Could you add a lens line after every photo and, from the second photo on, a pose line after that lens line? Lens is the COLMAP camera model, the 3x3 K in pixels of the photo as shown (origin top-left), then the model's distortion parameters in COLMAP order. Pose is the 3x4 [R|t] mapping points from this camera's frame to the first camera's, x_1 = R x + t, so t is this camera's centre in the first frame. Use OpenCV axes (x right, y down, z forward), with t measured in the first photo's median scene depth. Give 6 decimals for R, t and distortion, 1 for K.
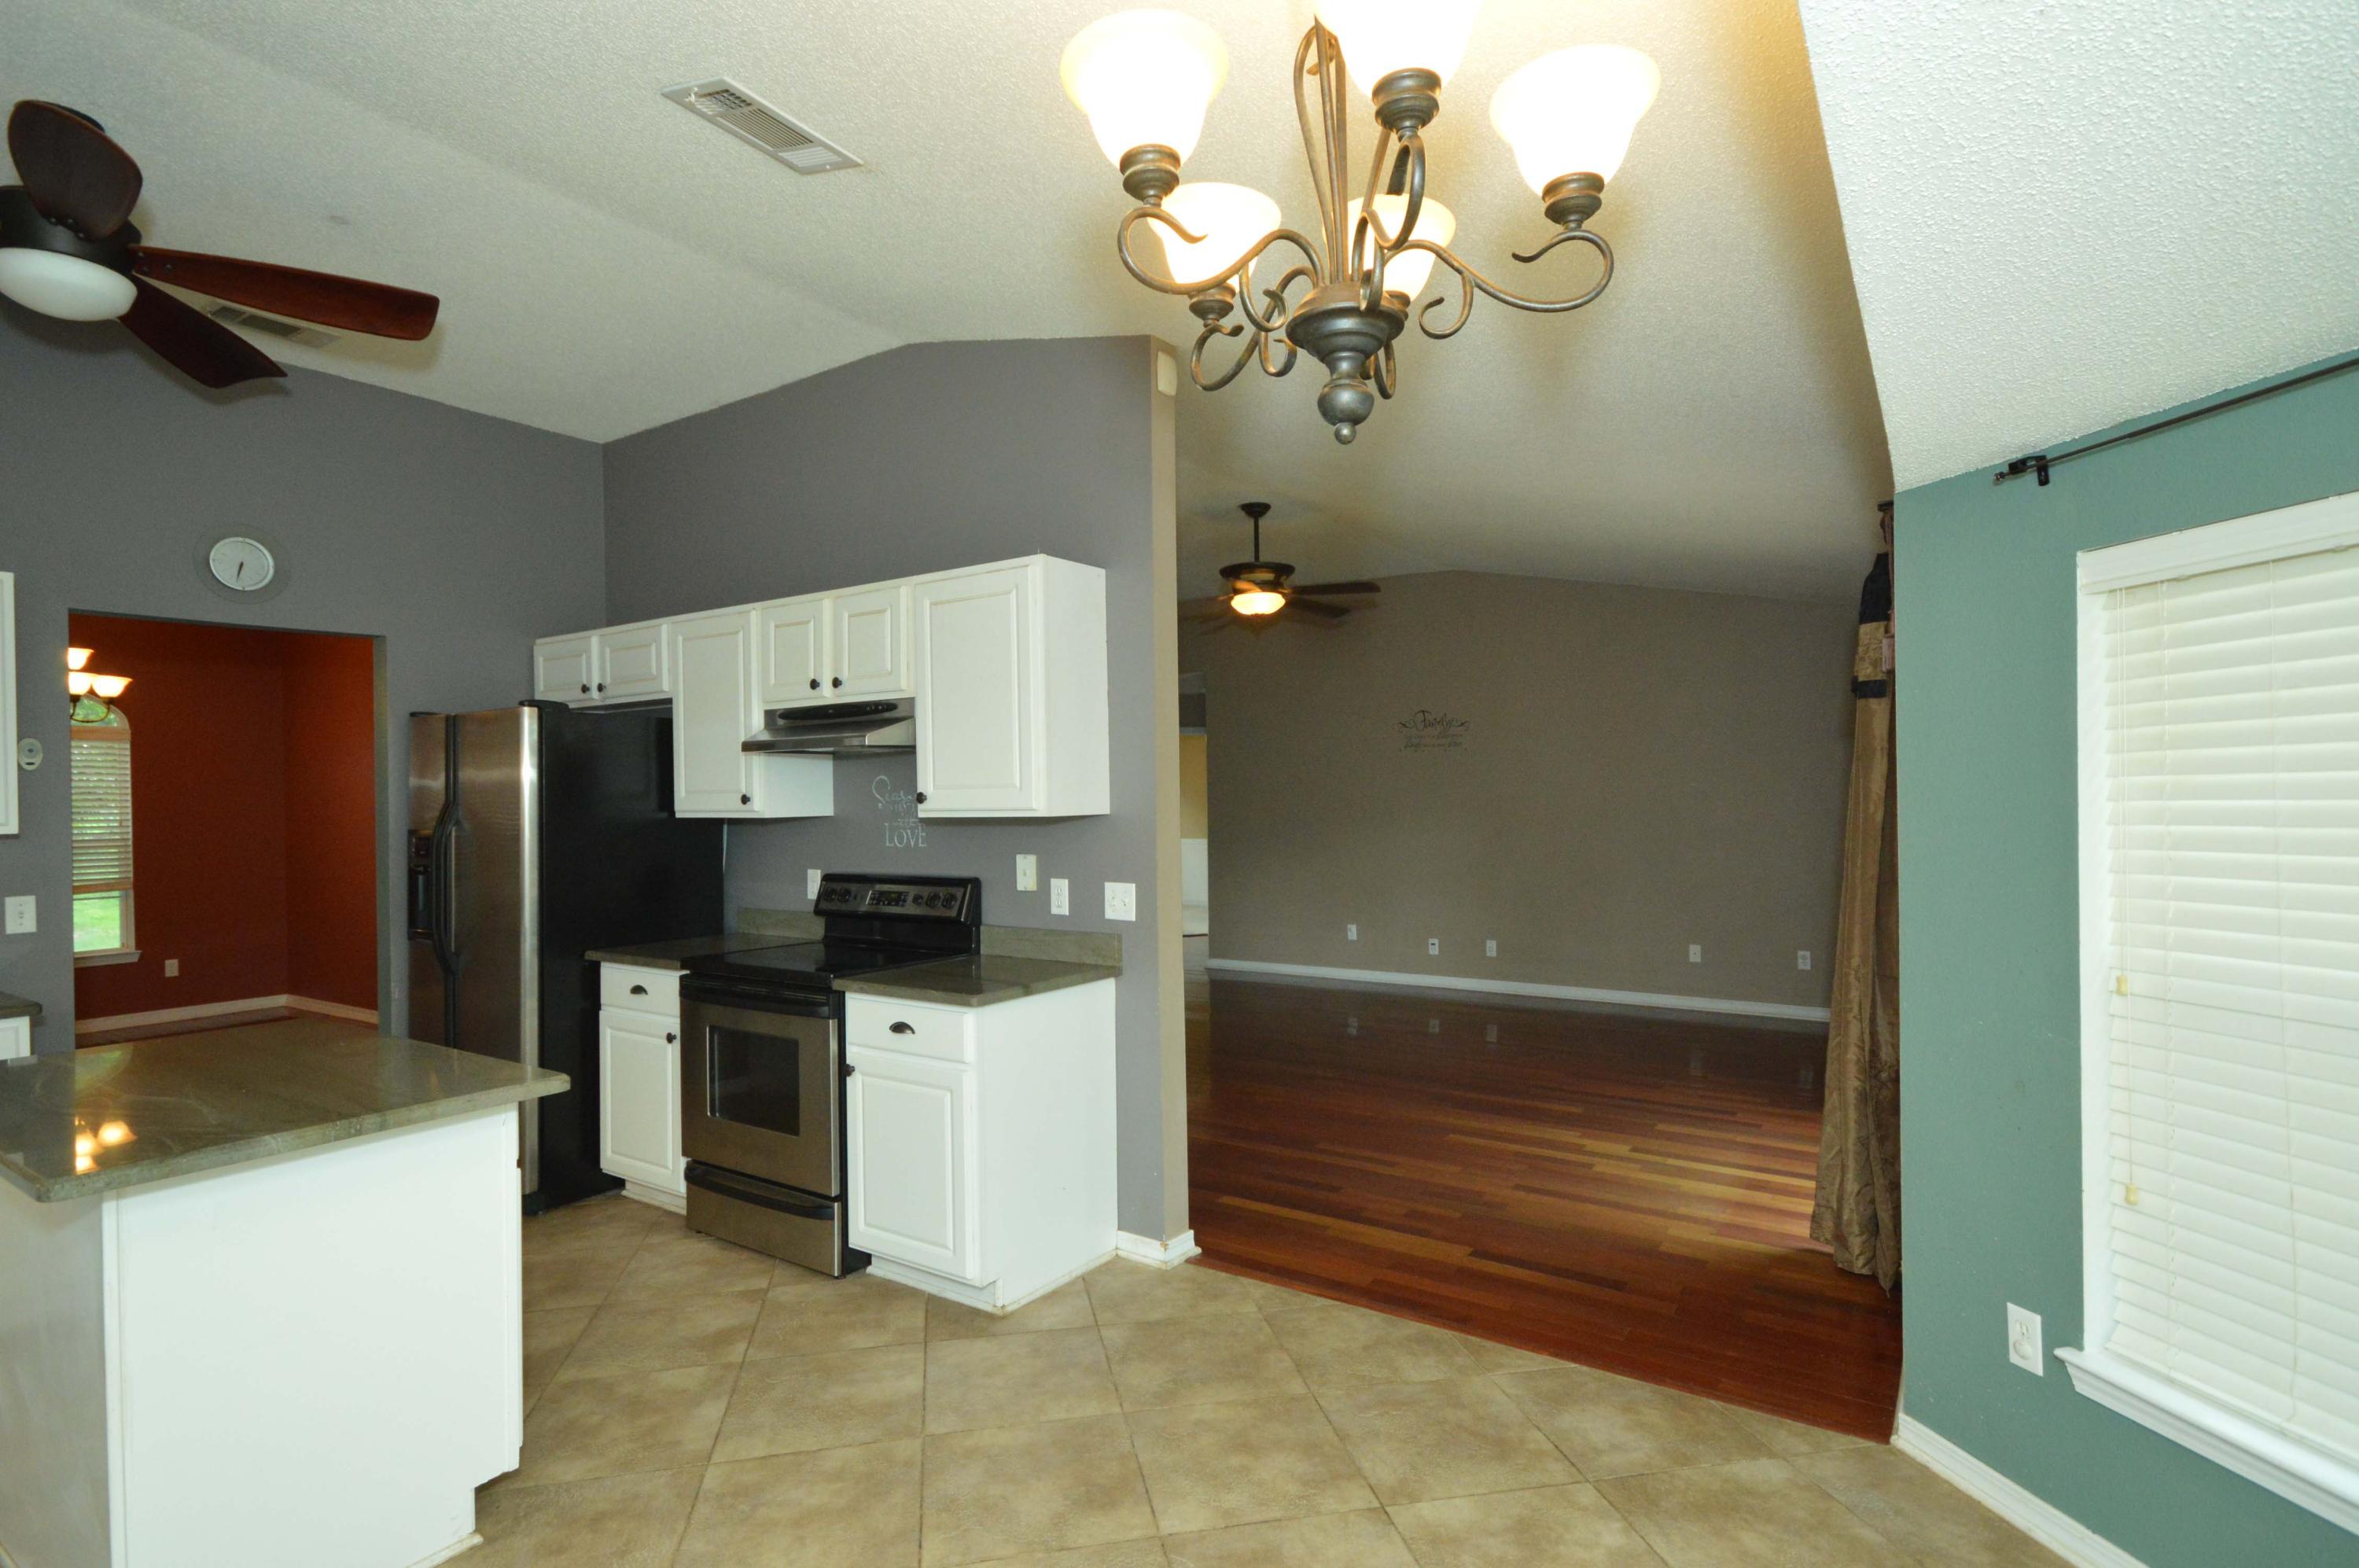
lens RADIAL K [[1175.2, 0, 1181.5], [0, 1175.2, 814.2], [0, 0, 1]] dist [0.007325, 0.000512]
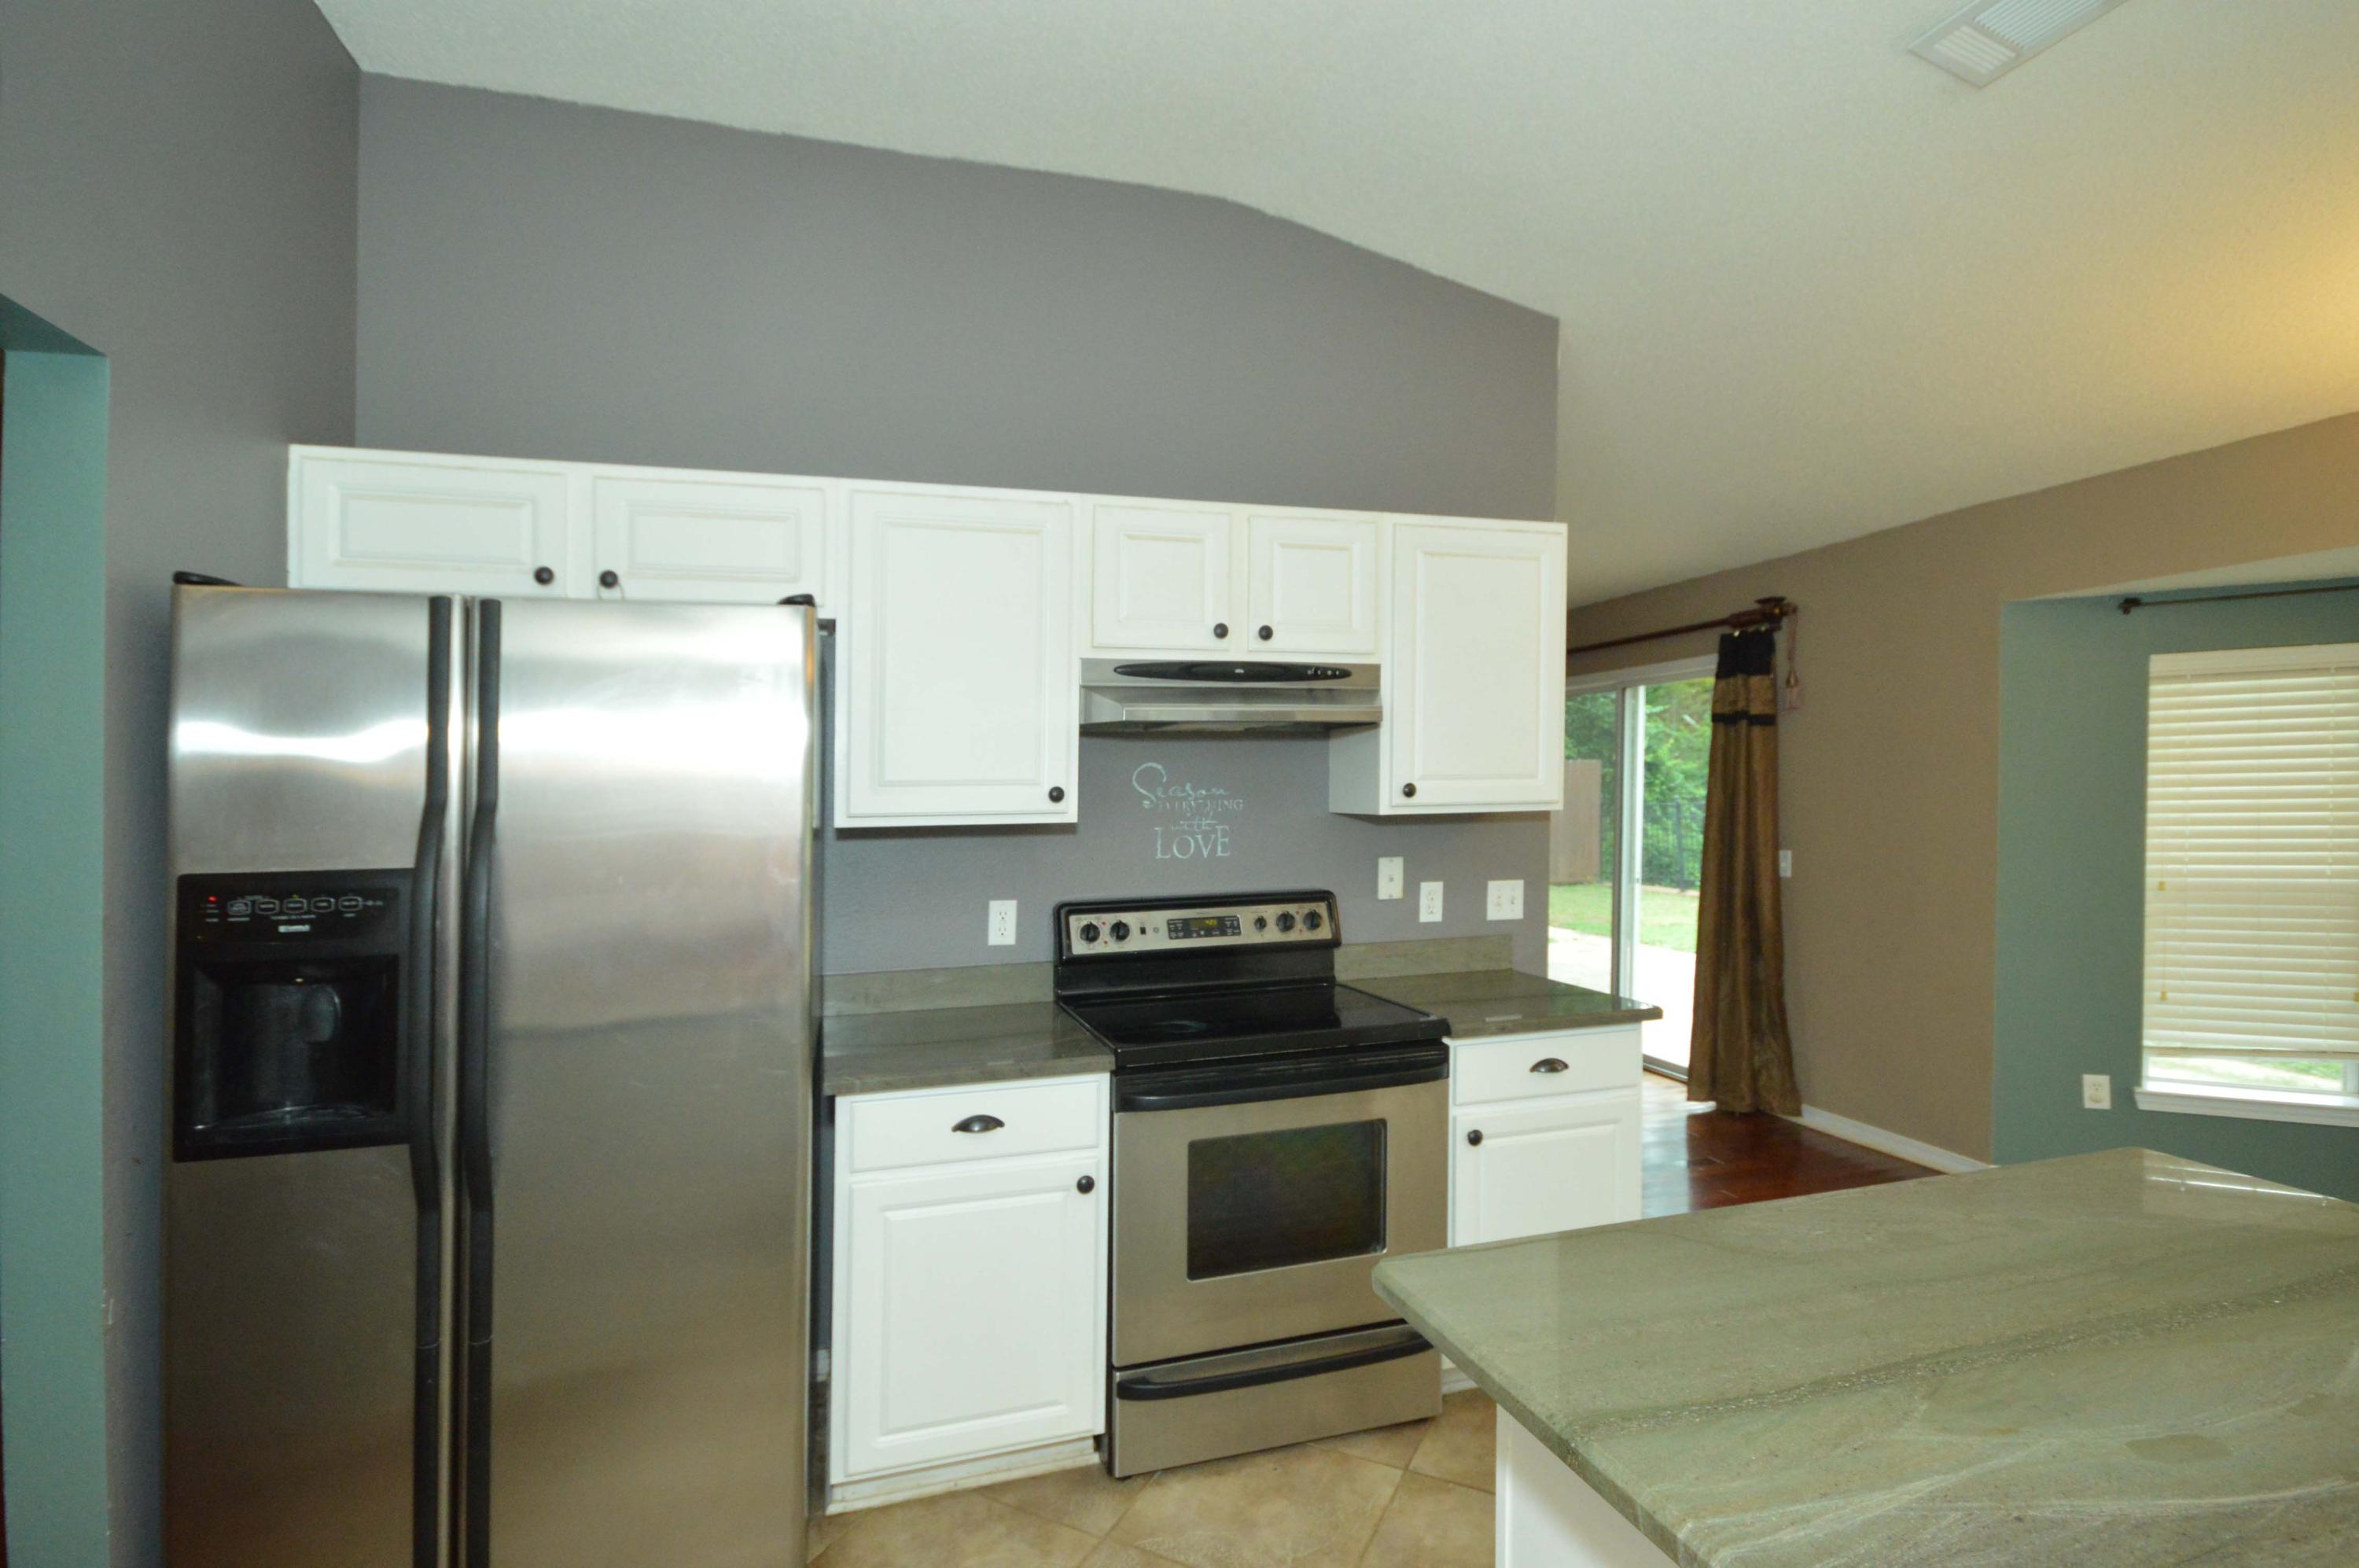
lens RADIAL K [[1095.3, 0, 1106.1], [0, 1095.3, 824.8], [0, 0, 1]] dist [0.000420, 0.000073]
pose [[0.635568, -0.020161, 0.771782, -0.802330], [0.019358, 0.999761, 0.010175, -0.001734], [-0.771802, 0.008474, 0.635806, 0.587623]]
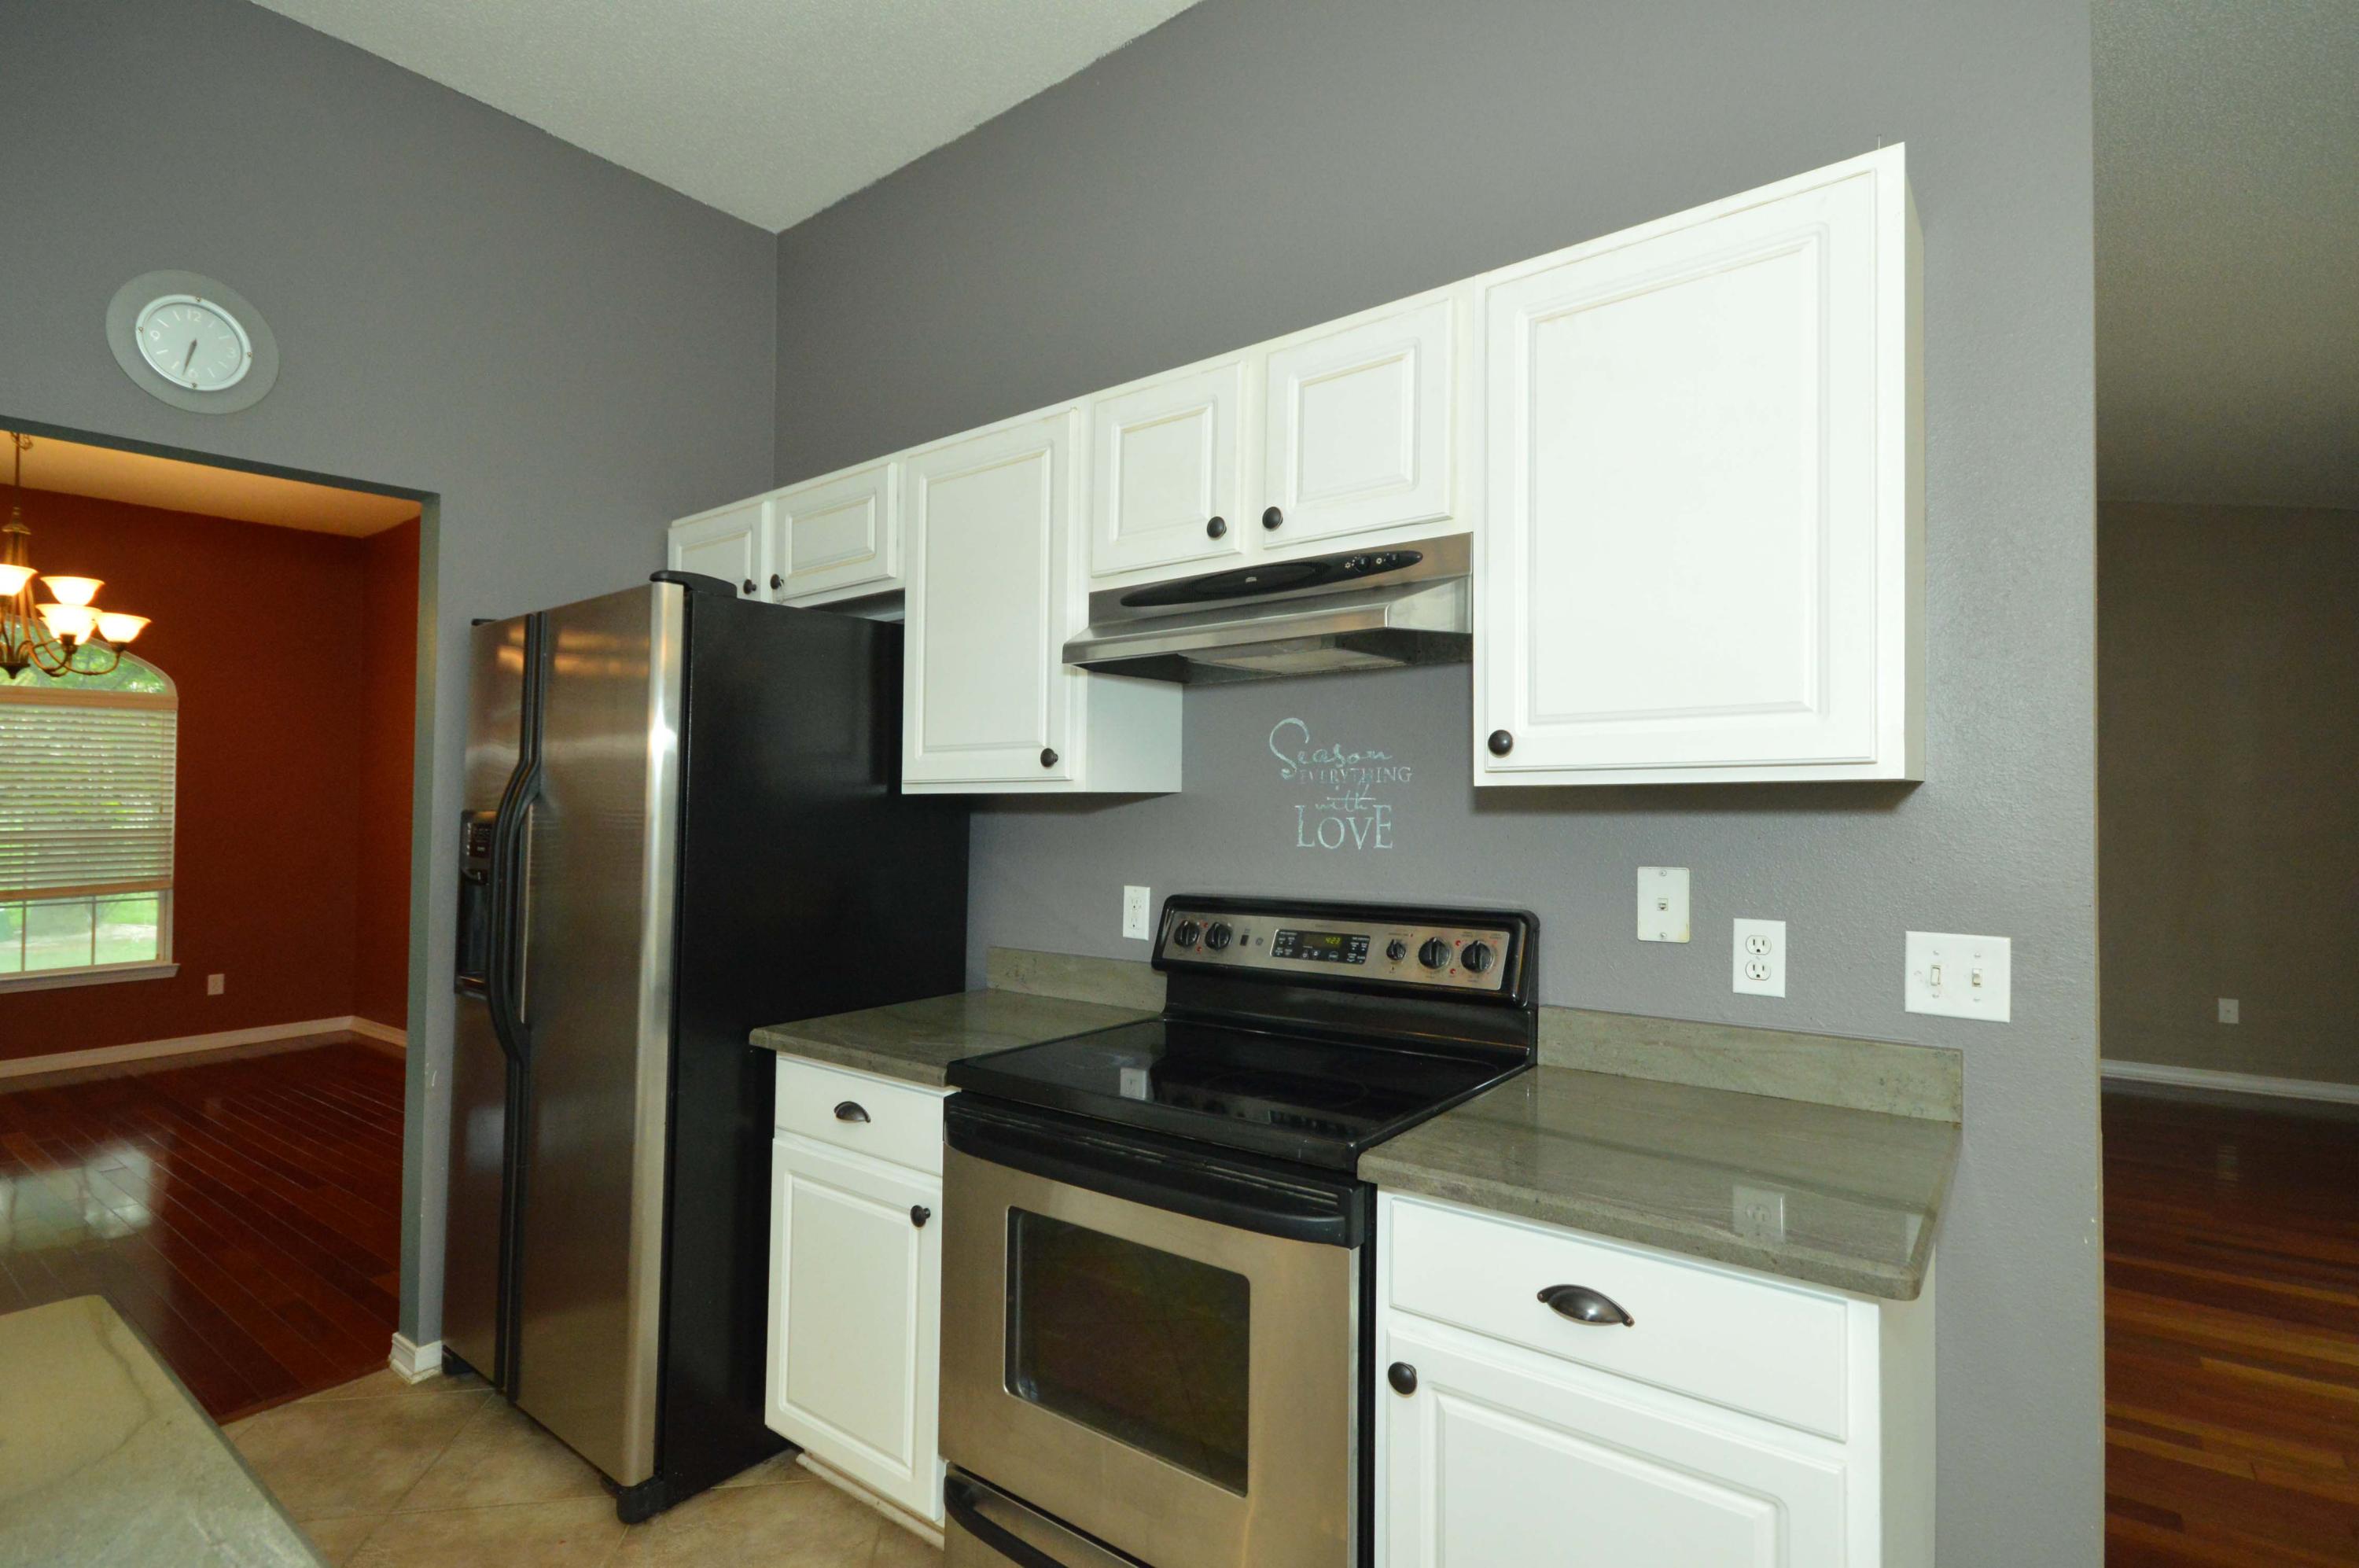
lens RADIAL K [[1113.5, 0, 1188.0], [0, 1113.5, 772.9], [0, 0, 1]] dist [-0.008856, -0.000102]
pose [[0.999239, 0.009253, -0.037885, -0.282401], [-0.010932, 0.998956, -0.044365, 0.016172], [0.037435, 0.044746, 0.998297, 0.480873]]
